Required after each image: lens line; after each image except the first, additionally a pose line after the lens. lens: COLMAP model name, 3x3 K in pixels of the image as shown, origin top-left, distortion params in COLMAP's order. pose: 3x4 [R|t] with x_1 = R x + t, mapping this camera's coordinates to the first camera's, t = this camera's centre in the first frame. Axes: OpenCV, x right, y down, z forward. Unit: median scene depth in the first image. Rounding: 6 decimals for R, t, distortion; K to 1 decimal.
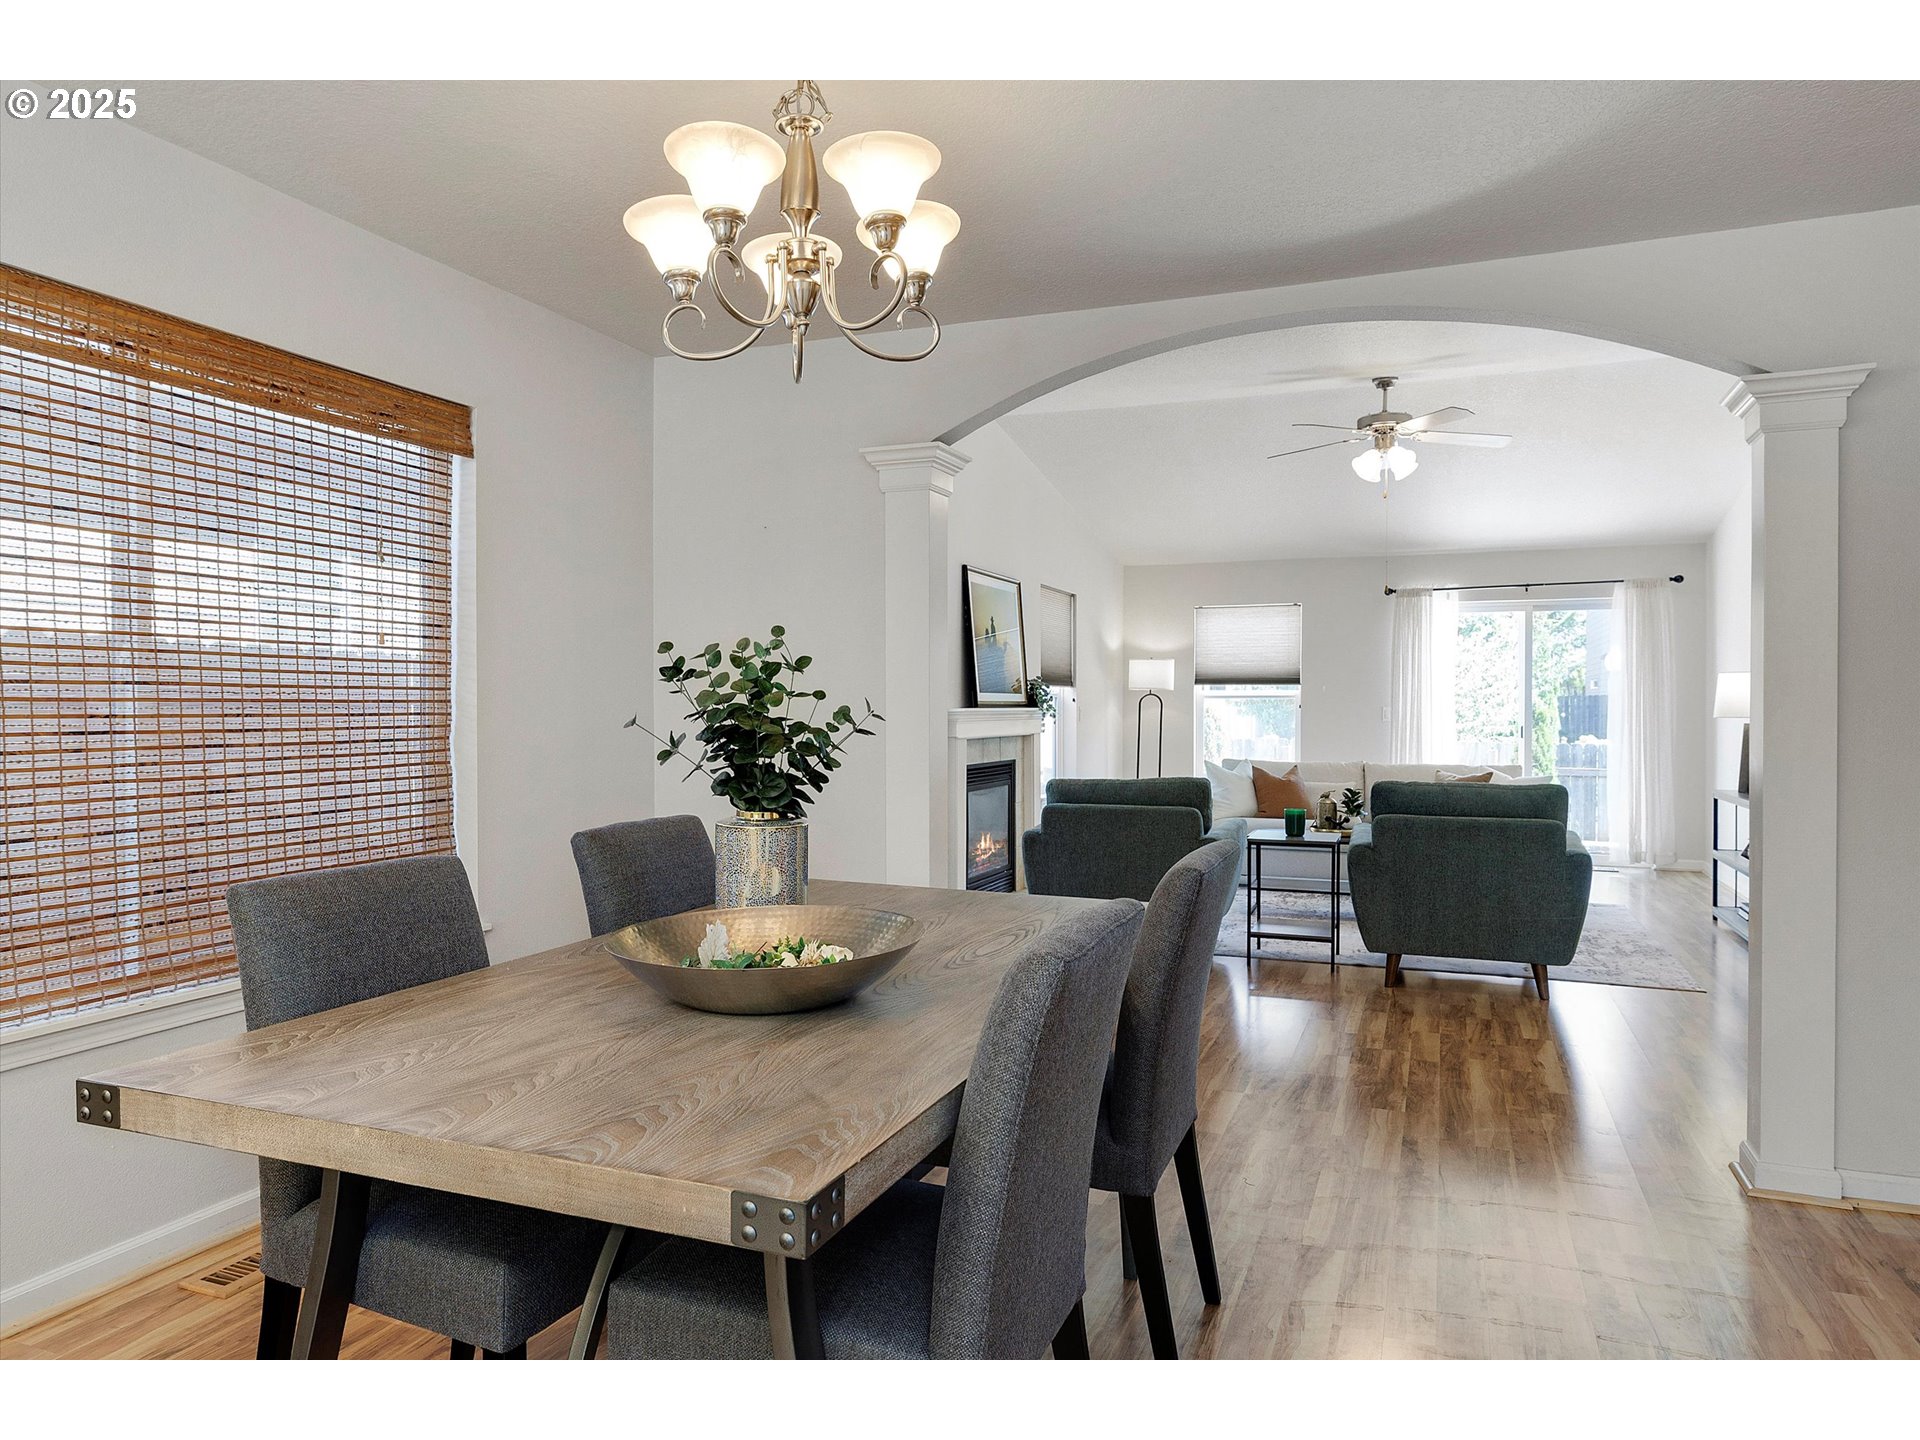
lens RADIAL K [[1218.1, 0, 949.8], [0, 1218.1, 715.2], [0, 0, 1]] dist [-0.004399, 0.004693]
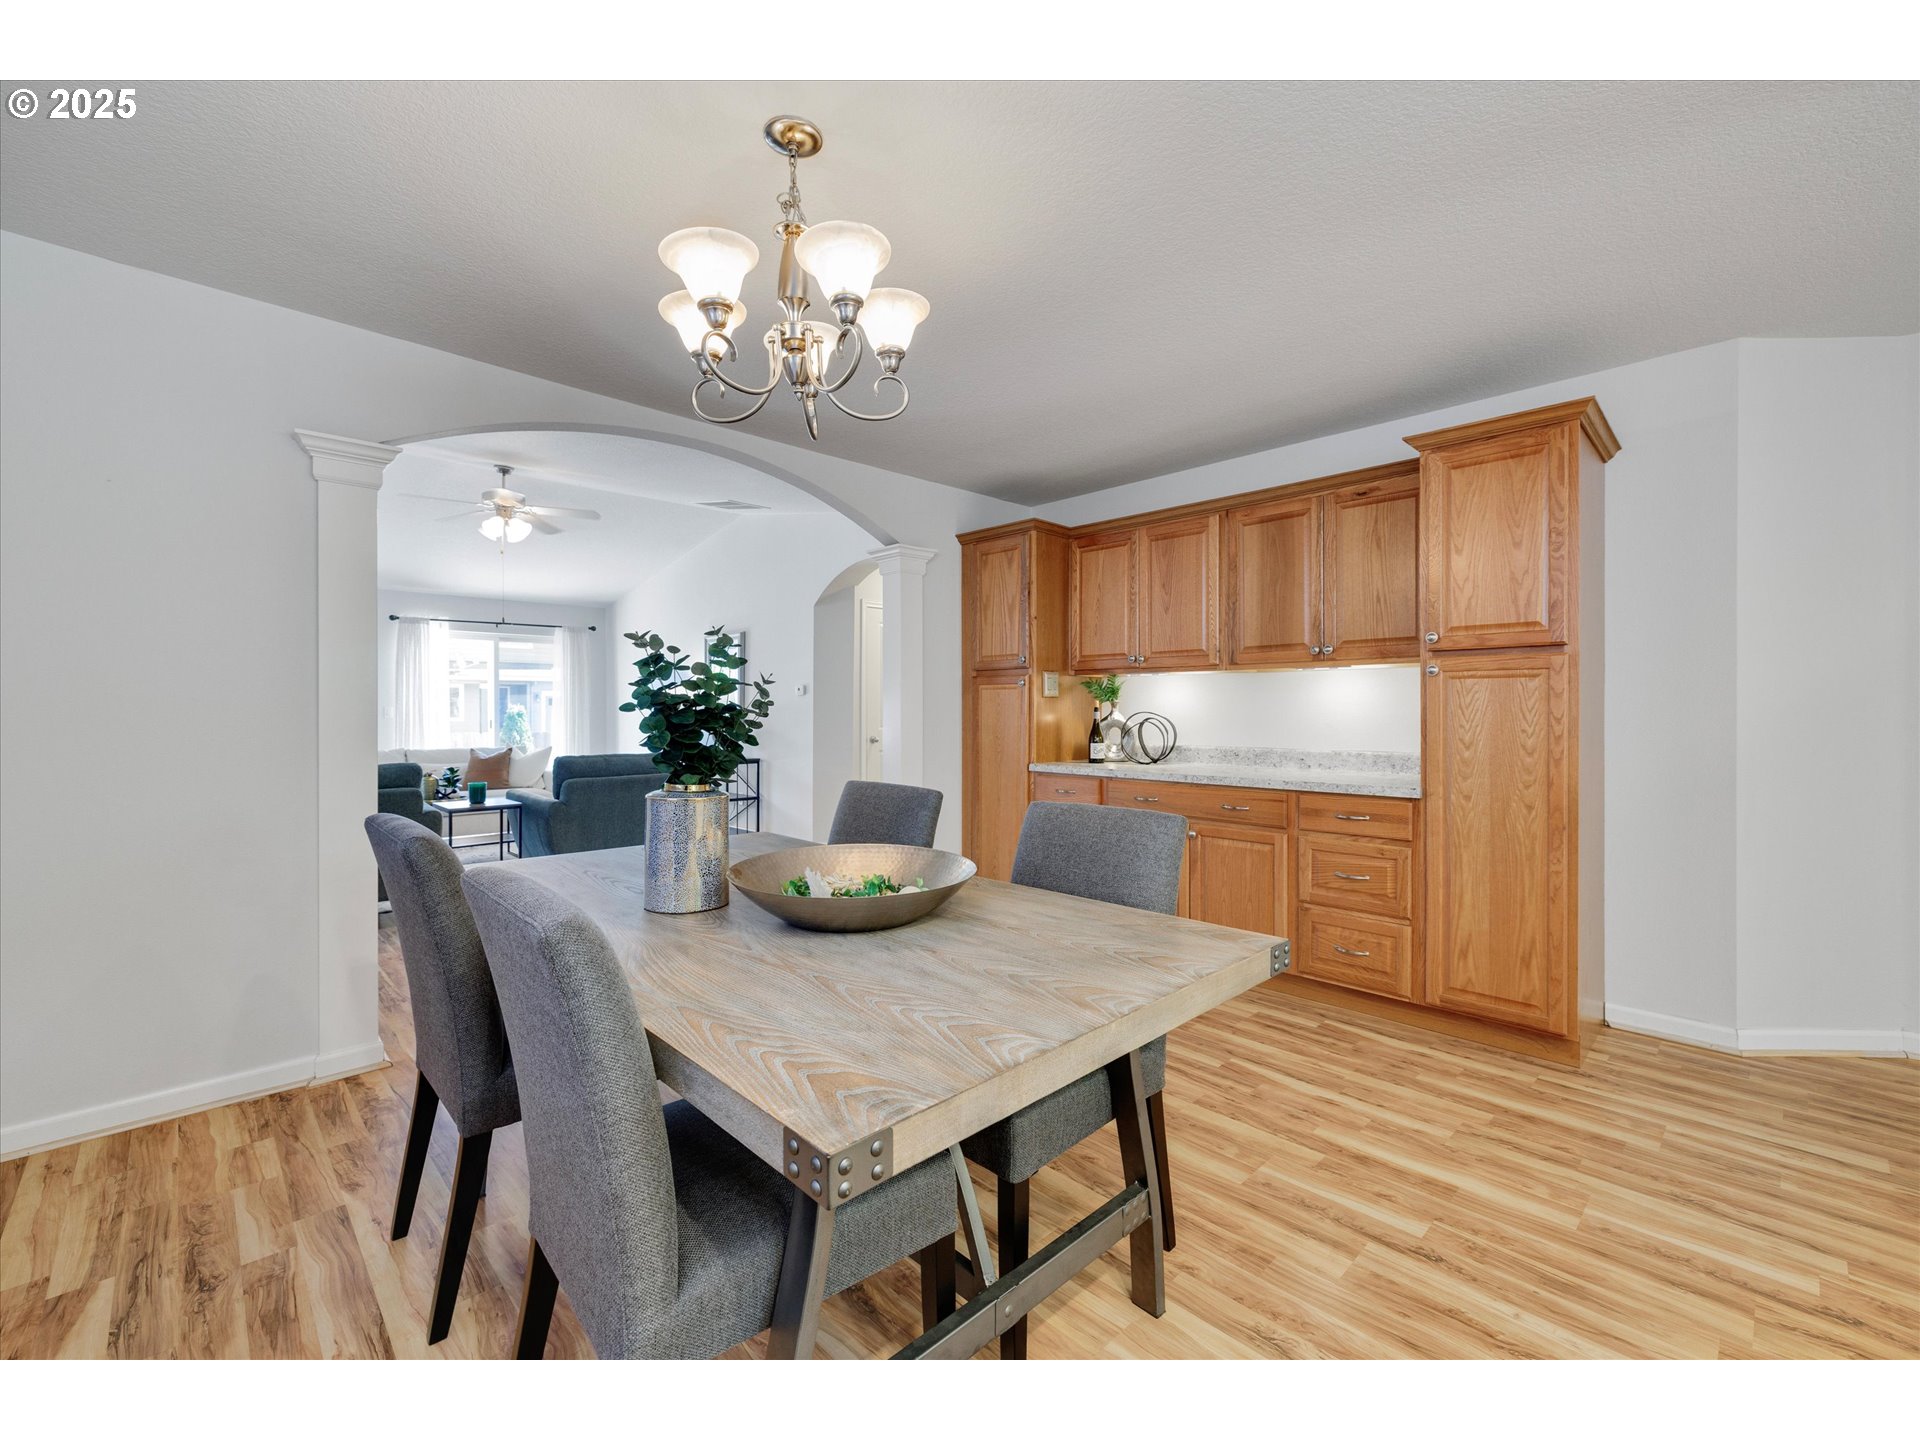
lens RADIAL K [[804.4, 0, 950.3], [0, 804.4, 712.8], [0, 0, 1]] dist [0.001809, -0.000107]
pose [[0.409705, -0.004916, 0.912205, -0.496134], [0.007885, 0.999967, 0.001848, 0.007627], [-0.912184, 0.006435, 0.409730, 0.310230]]
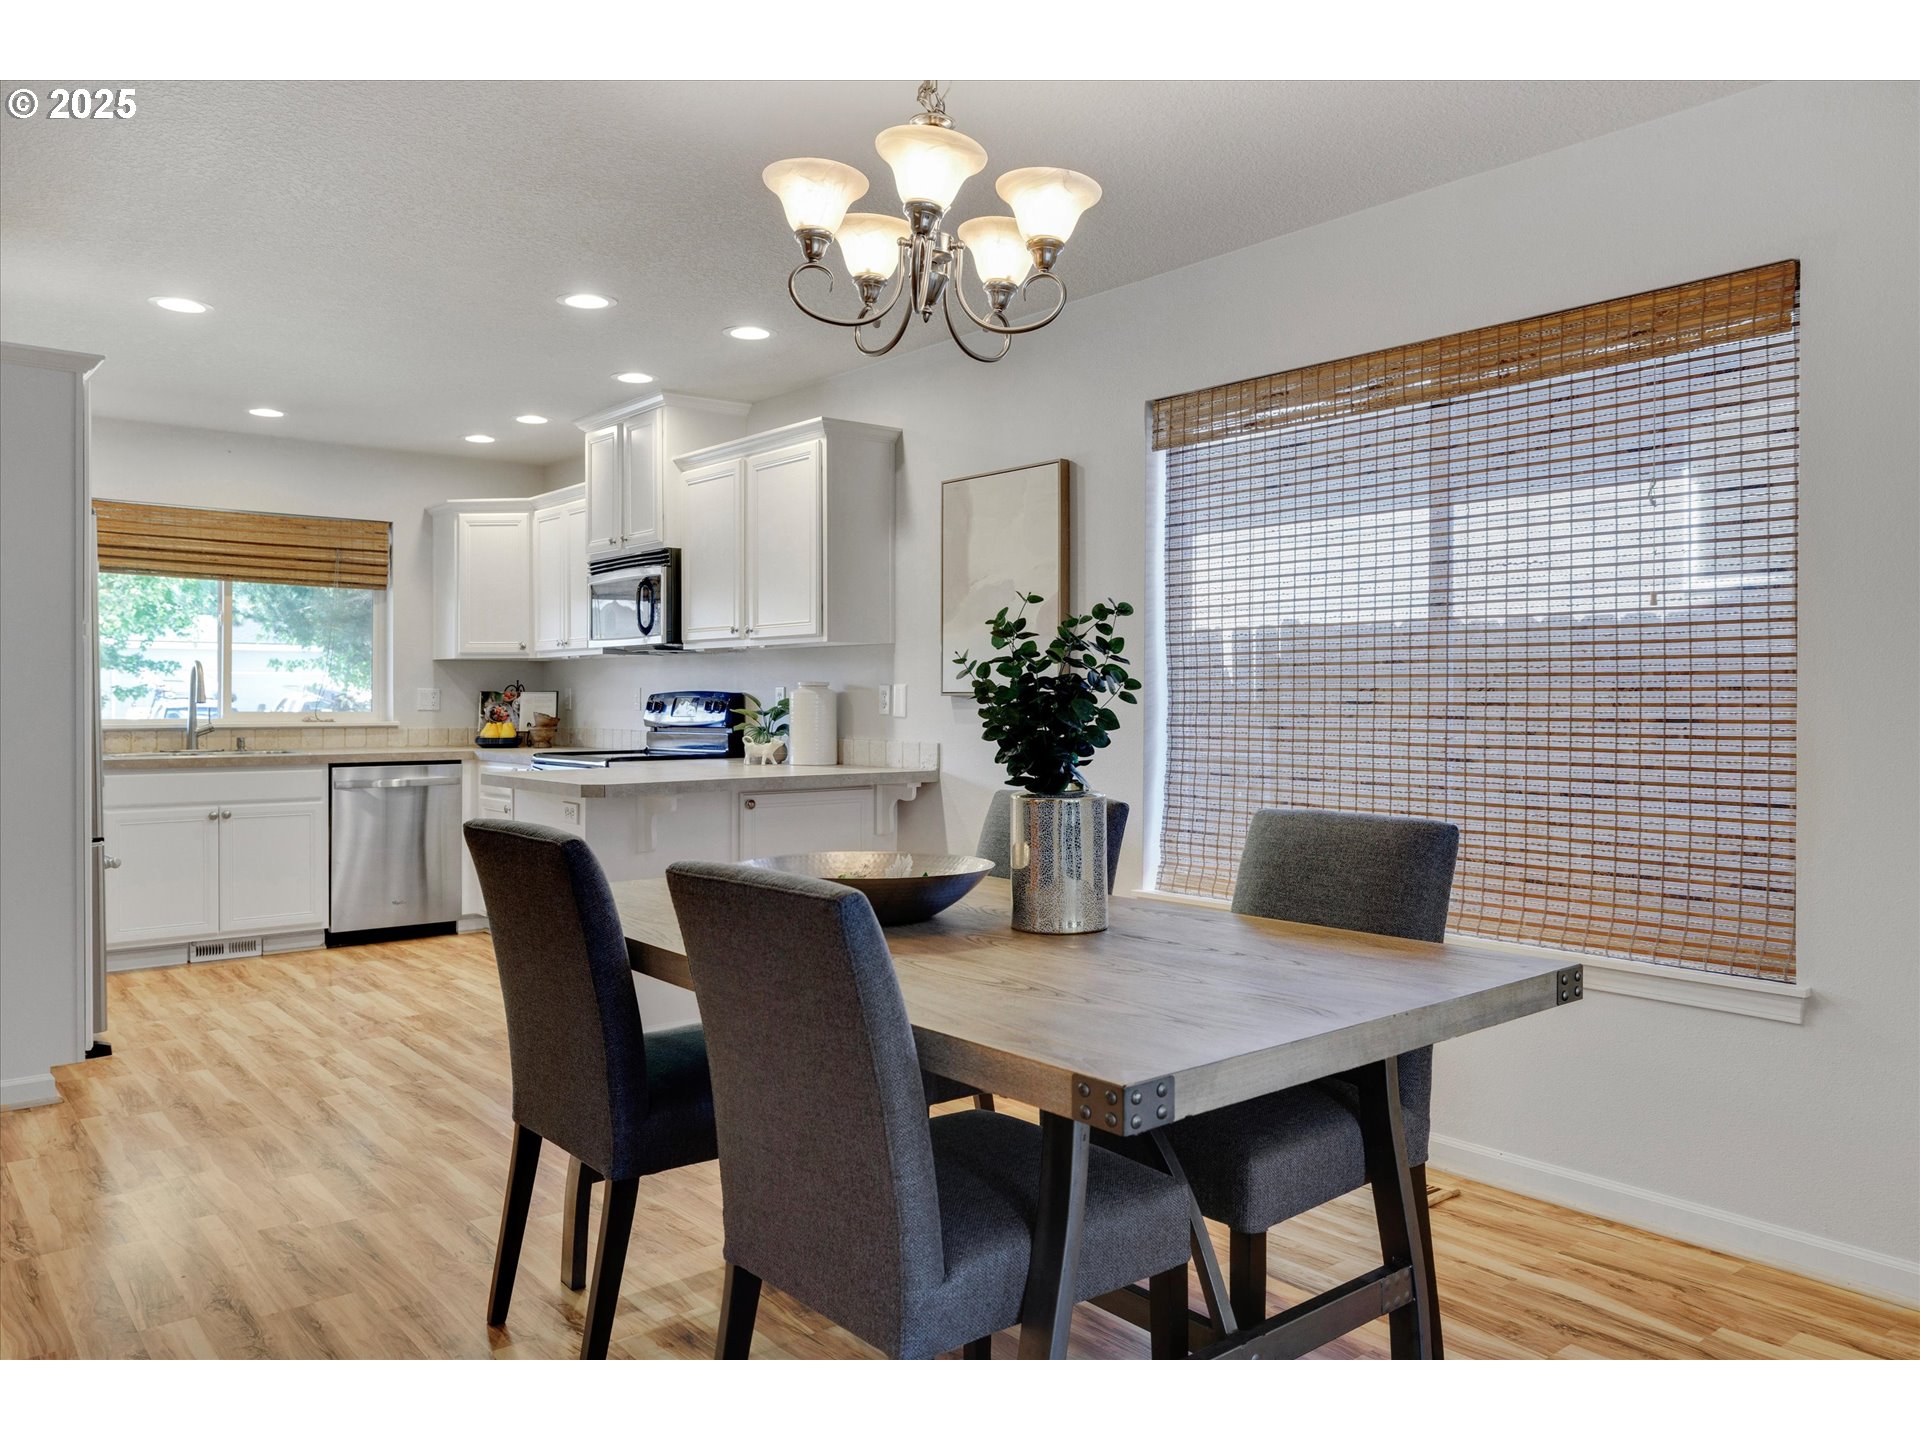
lens RADIAL K [[1366.3, 0, 957.4], [0, 1366.3, 709.8], [0, 0, 1]] dist [-0.000689, 0.003978]
pose [[-0.471863, 0.006680, -0.881646, 0.550891], [-0.009055, 0.999882, 0.012422, 0.005880], [0.881625, 0.013845, -0.471747, 0.956125]]
